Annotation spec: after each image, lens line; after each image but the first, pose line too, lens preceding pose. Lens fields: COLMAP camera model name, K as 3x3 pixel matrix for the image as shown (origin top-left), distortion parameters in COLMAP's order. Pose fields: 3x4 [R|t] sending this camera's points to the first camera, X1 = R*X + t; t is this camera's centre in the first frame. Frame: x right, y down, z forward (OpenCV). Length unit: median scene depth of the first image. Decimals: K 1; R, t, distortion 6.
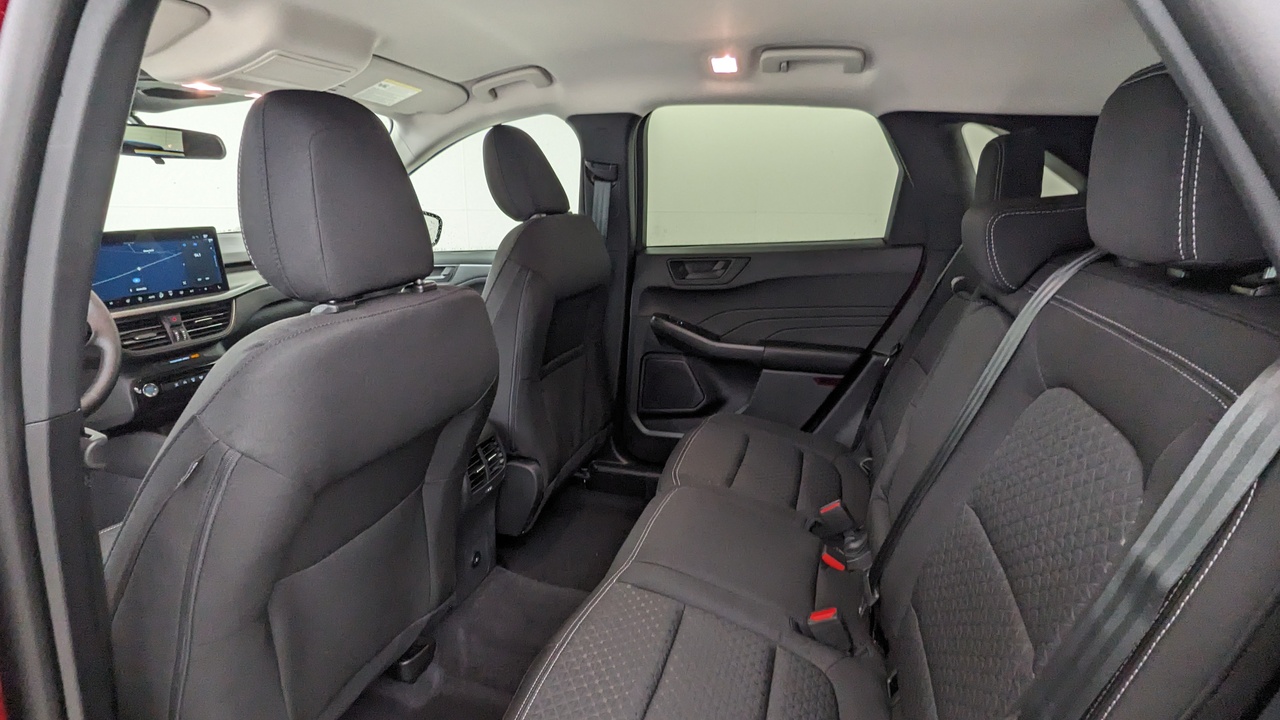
lens RADIAL K [[620.2, 0, 634.8], [0, 620.2, 363.2], [0, 0, 1]] dist [0.000408, 0.000674]
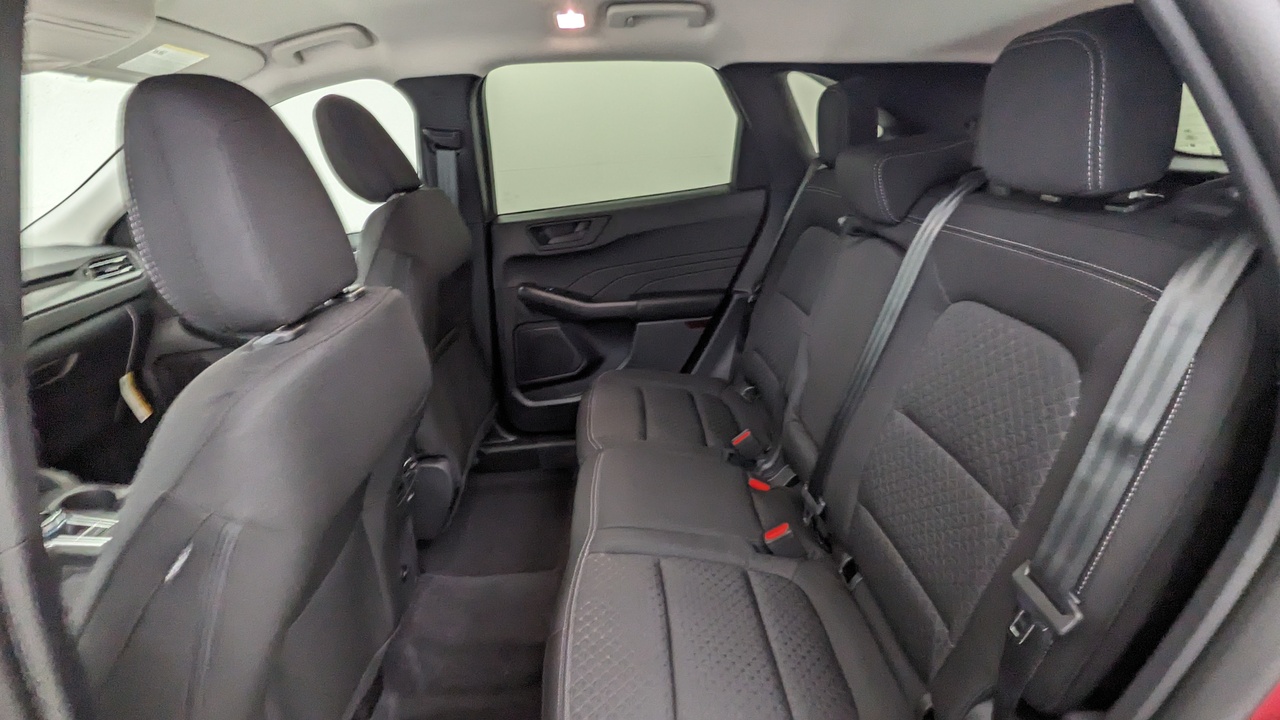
lens RADIAL K [[620.2, 0, 635.0], [0, 620.2, 365.0], [0, 0, 1]] dist [0.000408, 0.000674]
pose [[0.938641, -0.179455, 0.294532, -0.142818], [0.157363, 0.982739, 0.097271, -0.027316], [-0.306903, -0.044954, 0.950678, 0.017223]]
